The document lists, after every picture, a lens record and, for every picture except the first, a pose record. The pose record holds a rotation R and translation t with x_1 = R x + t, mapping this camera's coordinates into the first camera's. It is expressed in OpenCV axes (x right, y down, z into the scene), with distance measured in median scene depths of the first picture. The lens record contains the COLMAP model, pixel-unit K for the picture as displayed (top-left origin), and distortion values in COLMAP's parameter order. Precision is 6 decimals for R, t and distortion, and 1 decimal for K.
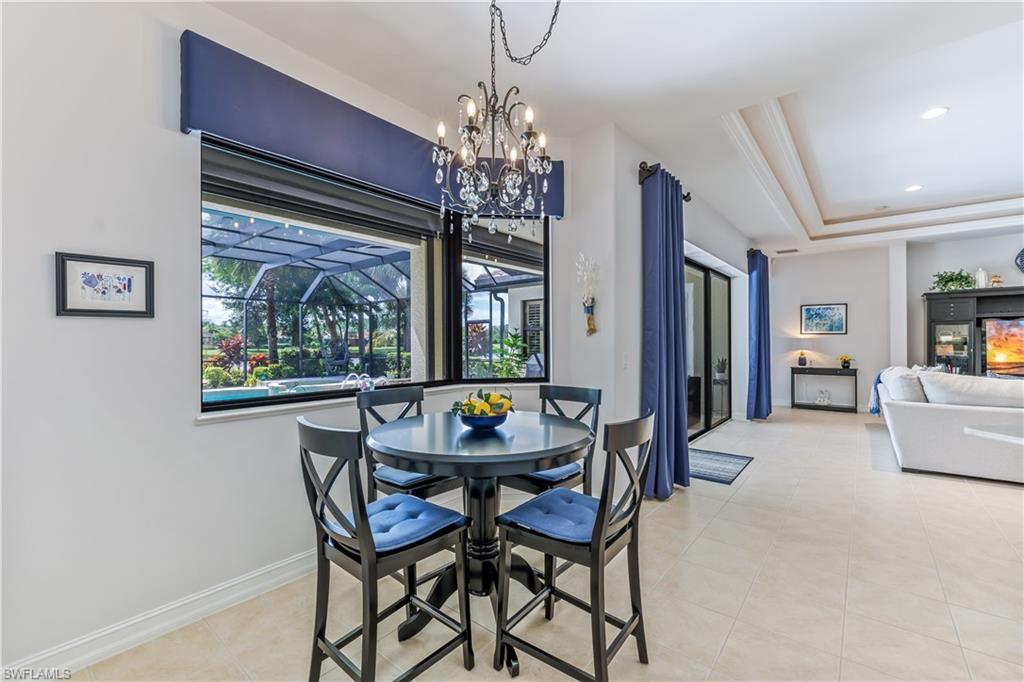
lens RADIAL K [[424.5, 0, 512.3], [0, 424.5, 341.8], [0, 0, 1]] dist [0.000168, -0.000069]
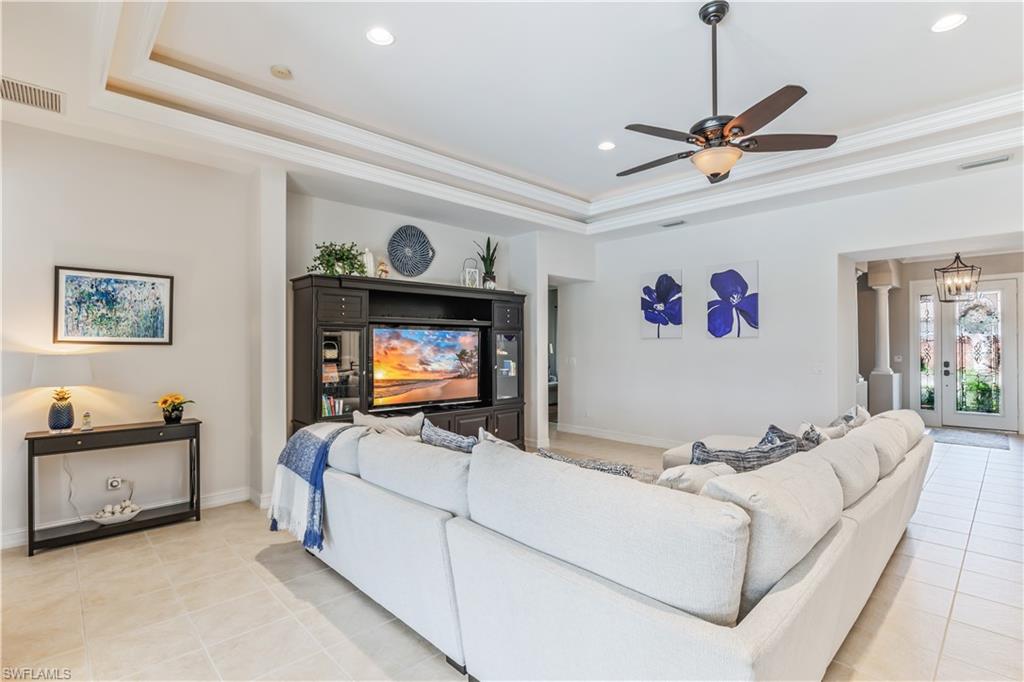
lens RADIAL K [[483.3, 0, 513.9], [0, 483.3, 343.2], [0, 0, 1]] dist [-0.005298, -0.000125]
pose [[0.111310, 0.009413, 0.993741, 0.328985], [0.001193, 0.999953, -0.009606, -0.014372], [-0.993785, 0.002255, 0.111293, 0.596302]]
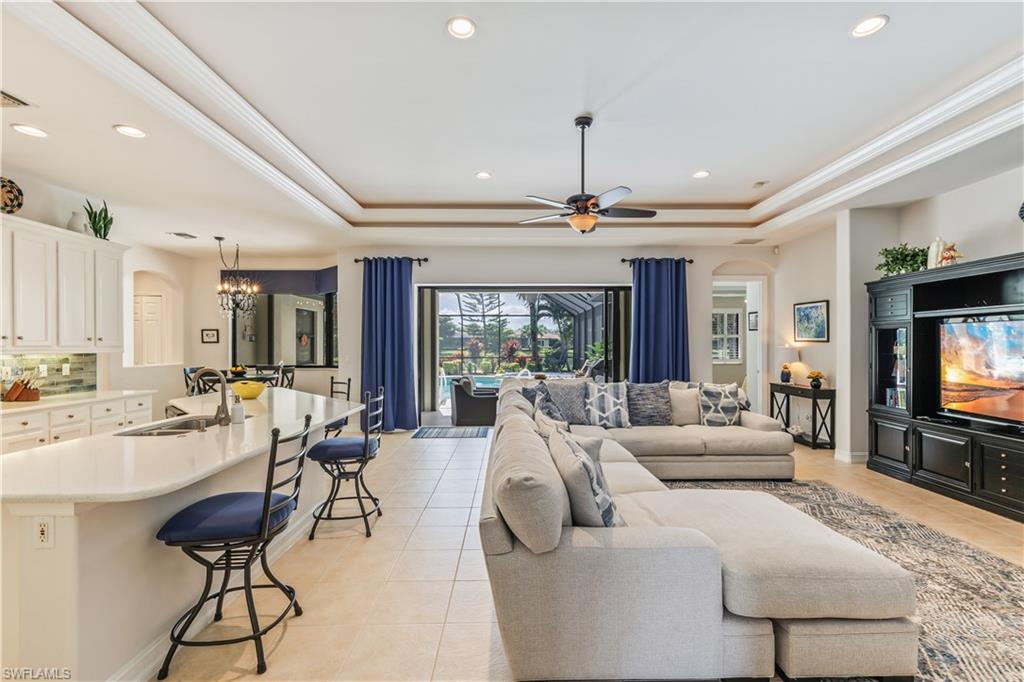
lens RADIAL K [[450.3, 0, 514.5], [0, 450.3, 344.9], [0, 0, 1]] dist [0.005365, 0.000430]
pose [[0.646323, 0.005479, -0.763044, 1.051859], [-0.001880, 0.999983, 0.005588, -0.016956], [0.763061, -0.002177, 0.646322, 0.094335]]
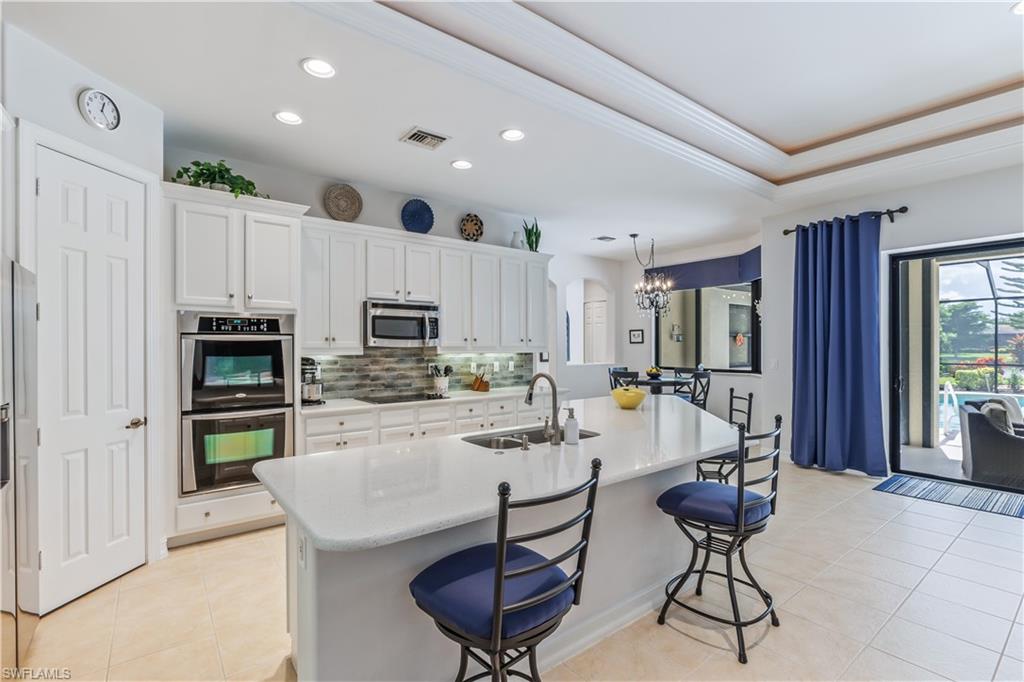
lens RADIAL K [[471.2, 0, 514.7], [0, 471.2, 345.4], [0, 0, 1]] dist [-0.003934, -0.000003]
pose [[-0.216125, 0.006275, -0.976346, 0.929689], [0.003976, 0.999977, 0.005546, -0.016663], [0.976358, -0.002683, -0.216145, 0.194284]]
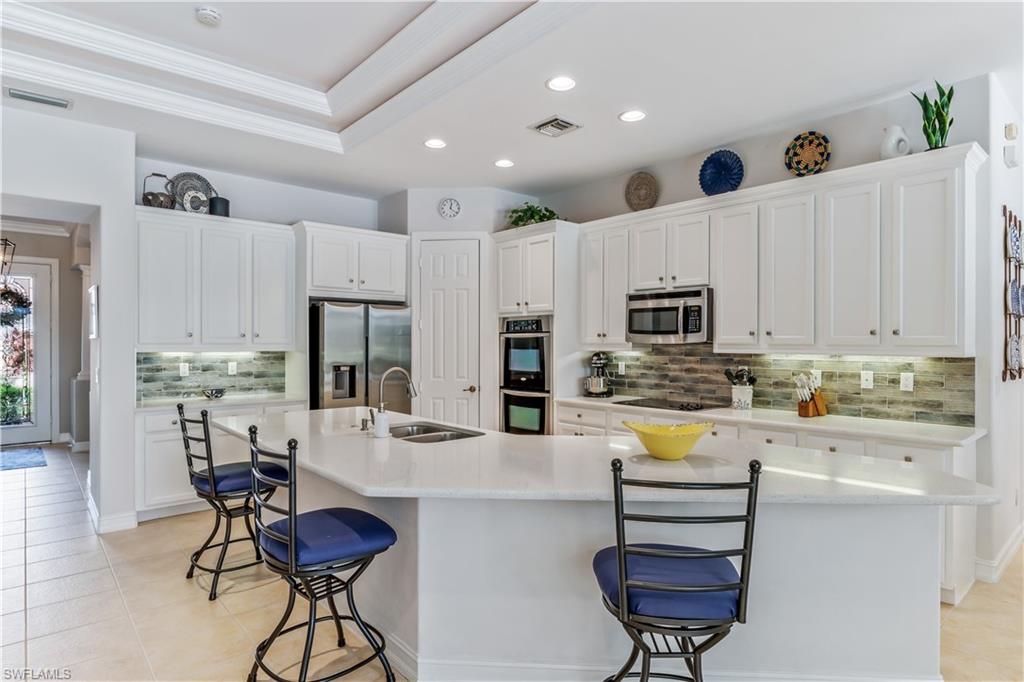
lens RADIAL K [[559.4, 0, 512.7], [0, 559.4, 340.8], [0, 0, 1]] dist [-0.002976, -0.000587]
pose [[-0.988061, 0.004241, 0.154004, 0.454716], [0.003755, 0.999987, -0.003447, -0.013234], [-0.154017, -0.002827, -0.988064, 0.536478]]
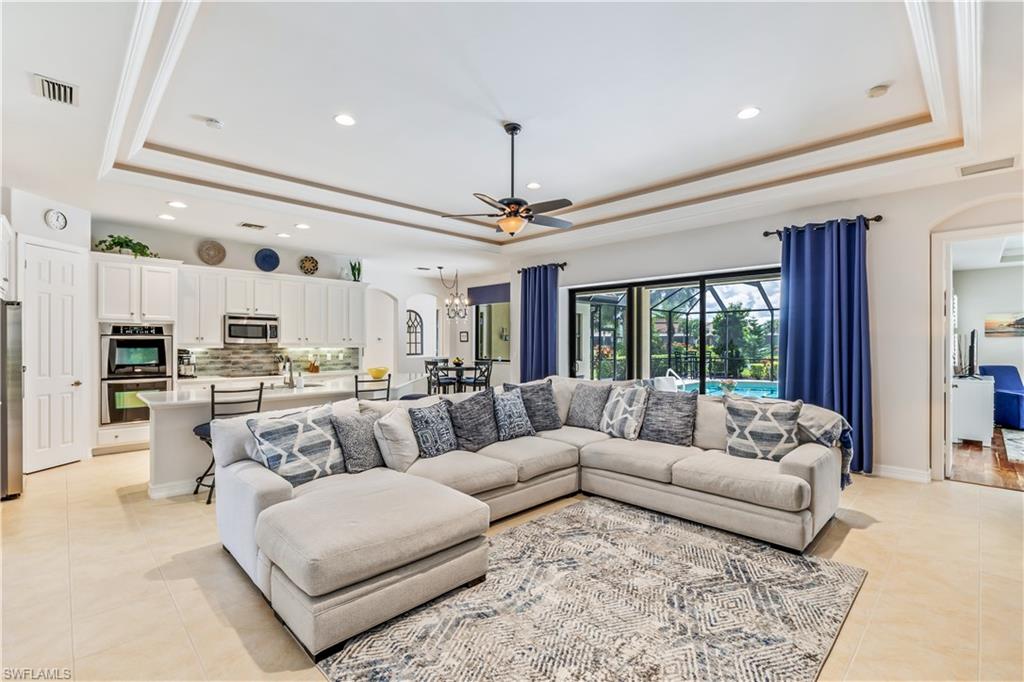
lens RADIAL K [[462.8, 0, 511.7], [0, 462.8, 343.1], [0, 0, 1]] dist [-0.002823, -0.000460]
pose [[-0.104026, 0.005324, -0.994560, 1.251733], [-0.001667, 0.999983, 0.005528, -0.018521], [0.994573, 0.002233, -0.104016, 0.544403]]
